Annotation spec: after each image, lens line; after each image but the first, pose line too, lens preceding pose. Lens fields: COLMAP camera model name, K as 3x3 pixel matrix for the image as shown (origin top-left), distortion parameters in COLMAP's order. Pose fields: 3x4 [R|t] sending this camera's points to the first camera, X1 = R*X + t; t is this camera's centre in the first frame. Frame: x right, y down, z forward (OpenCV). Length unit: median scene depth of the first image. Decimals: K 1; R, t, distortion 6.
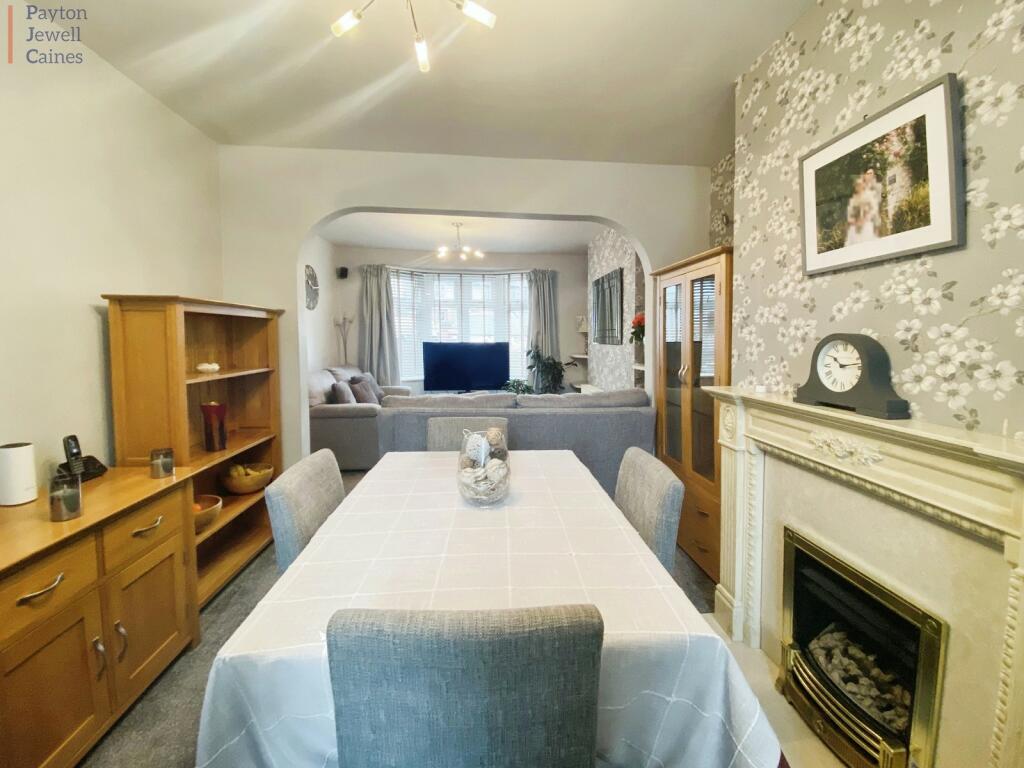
lens RADIAL K [[428.4, 0, 513.6], [0, 428.4, 362.6], [0, 0, 1]] dist [-0.014647, -0.001093]
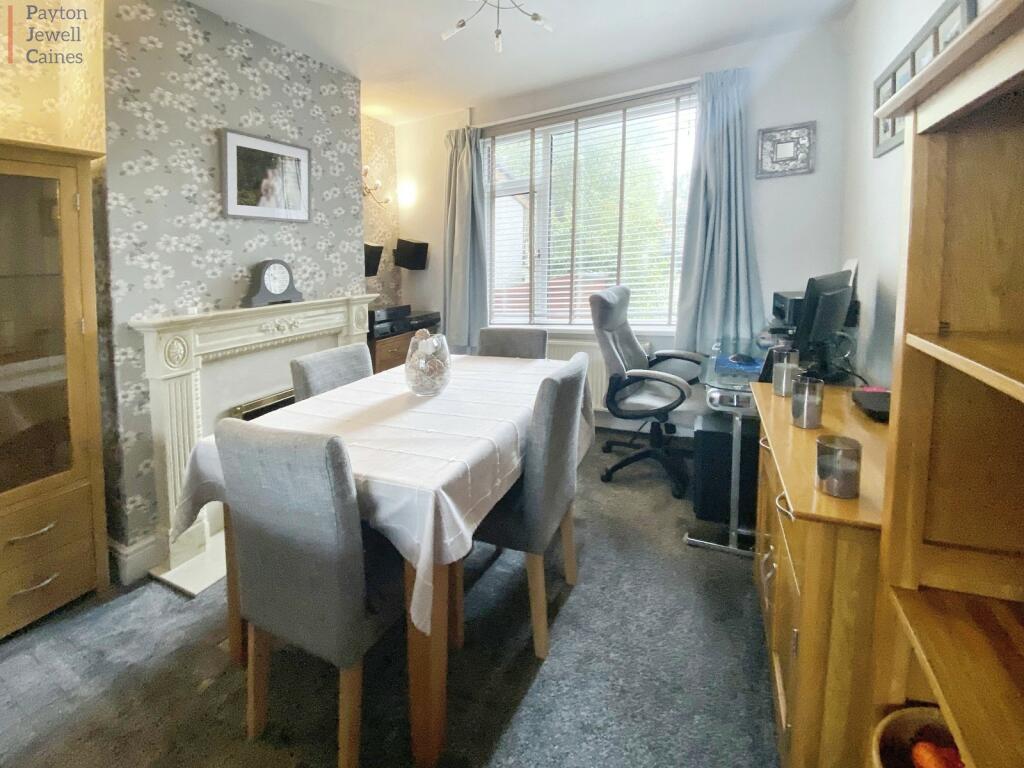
lens RADIAL K [[420.0, 0, 512.0], [0, 420.0, 384.0], [0, 0, 1]] dist [-0.001826, -0.000211]
pose [[-0.865685, -0.133221, 0.482537, -0.902380], [0.043772, 0.940100, 0.338077, -0.119028], [-0.498672, 0.313790, -0.807999, 1.888910]]
